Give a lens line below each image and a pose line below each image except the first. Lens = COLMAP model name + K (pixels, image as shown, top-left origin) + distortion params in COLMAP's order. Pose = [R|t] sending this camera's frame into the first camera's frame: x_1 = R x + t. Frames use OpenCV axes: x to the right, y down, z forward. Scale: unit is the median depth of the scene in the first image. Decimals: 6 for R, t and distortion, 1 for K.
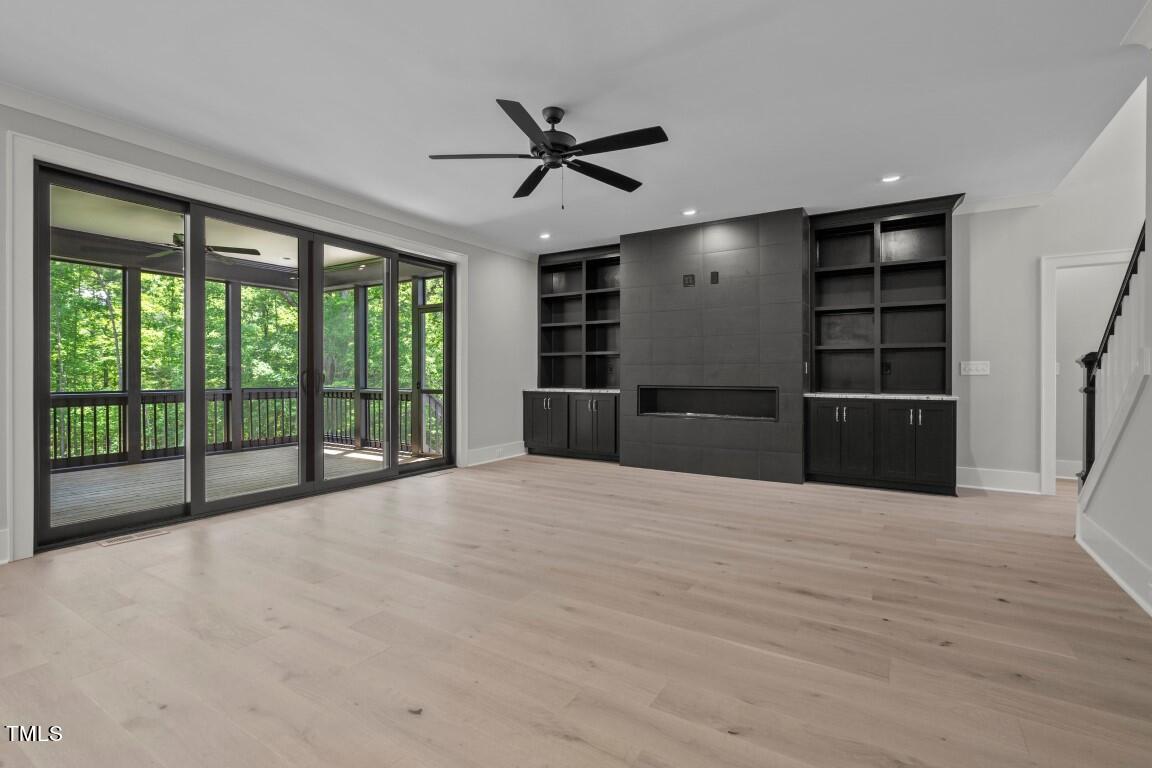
lens RADIAL K [[534.3, 0, 577.0], [0, 534.3, 377.7], [0, 0, 1]] dist [0.000847, 0.000115]
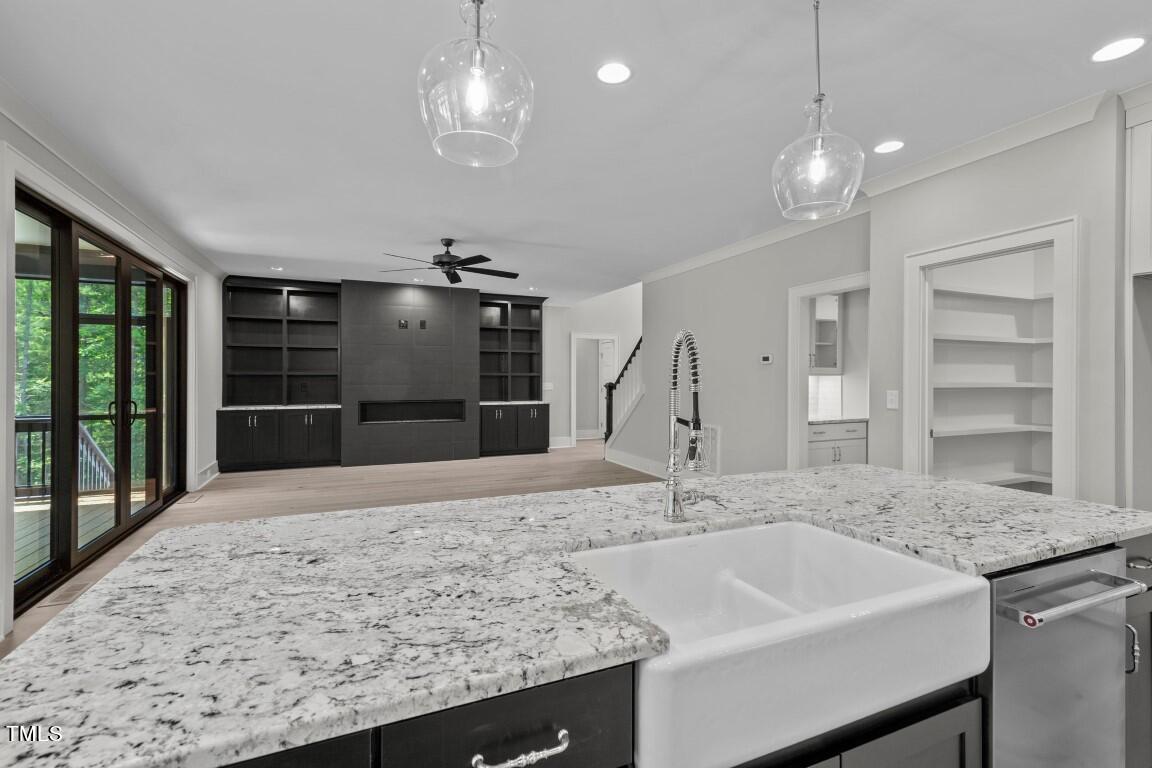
lens RADIAL K [[522.2, 0, 577.5], [0, 522.2, 380.7], [0, 0, 1]] dist [0.002668, 0.000444]
pose [[0.562936, -0.007104, 0.826470, -0.721808], [0.002222, 0.999972, 0.007082, -0.049182], [-0.826498, -0.002150, 0.562936, -0.139921]]
